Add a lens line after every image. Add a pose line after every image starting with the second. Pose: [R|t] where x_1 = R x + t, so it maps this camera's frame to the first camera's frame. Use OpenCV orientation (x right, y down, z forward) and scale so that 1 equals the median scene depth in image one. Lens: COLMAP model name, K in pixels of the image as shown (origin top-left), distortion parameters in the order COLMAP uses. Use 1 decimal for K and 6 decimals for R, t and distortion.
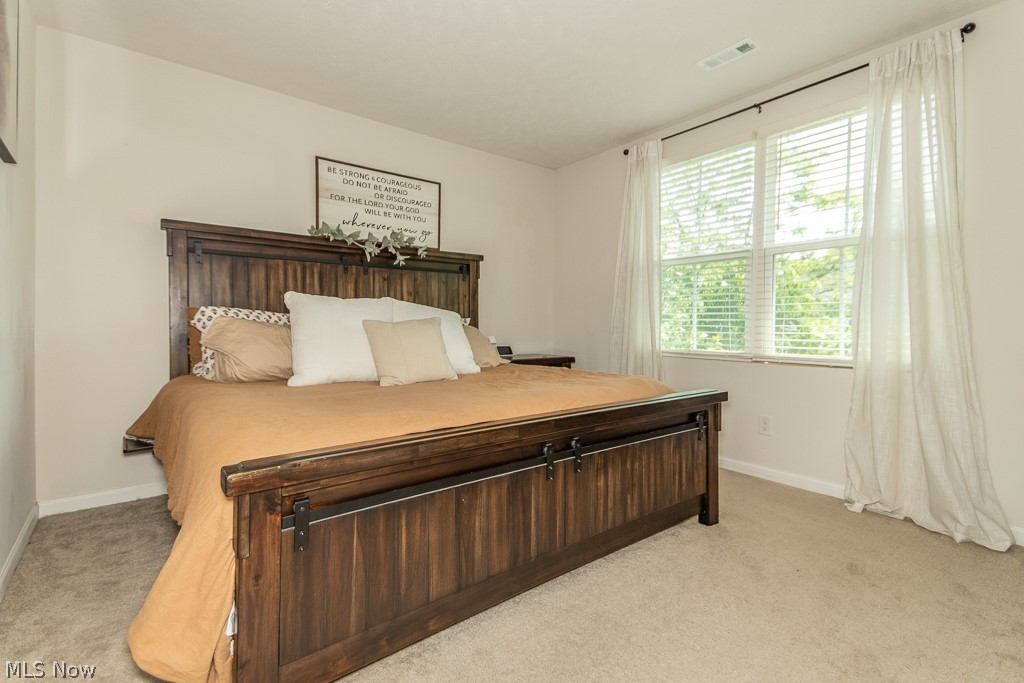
lens RADIAL K [[484.0, 0, 513.5], [0, 484.0, 339.5], [0, 0, 1]] dist [0.058606, -0.015452]
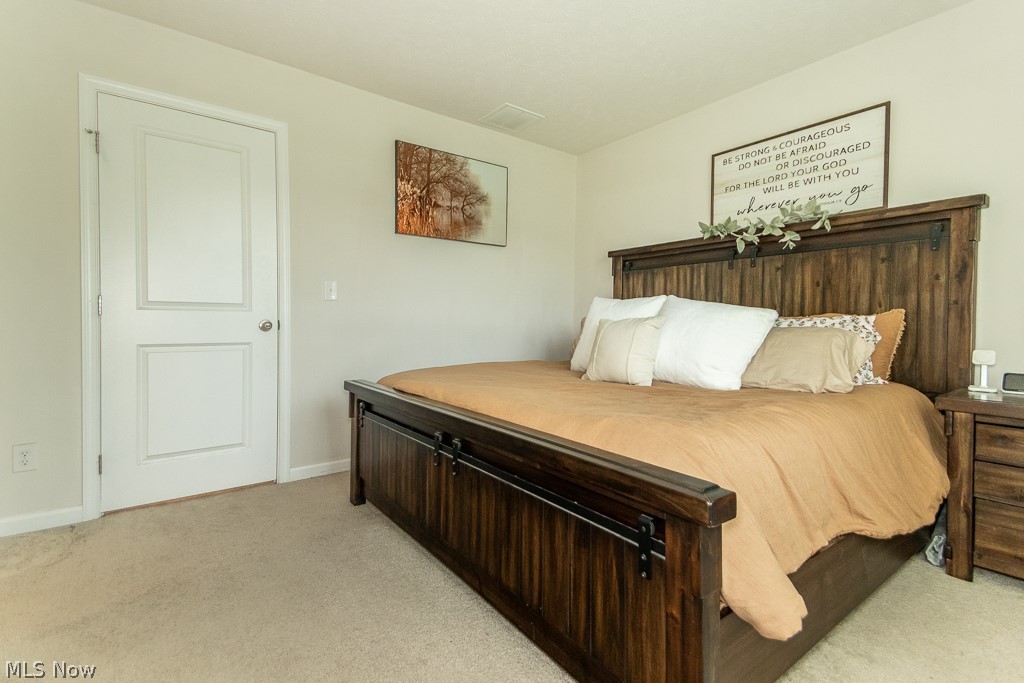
lens RADIAL K [[484.0, 0, 510.8], [0, 484.0, 336.7], [0, 0, 1]] dist [0.058606, -0.015452]
pose [[-0.038554, 0.029301, -0.998827, 0.580977], [-0.043073, 0.998592, 0.030957, -0.018765], [0.998328, 0.044216, -0.037238, 0.610666]]
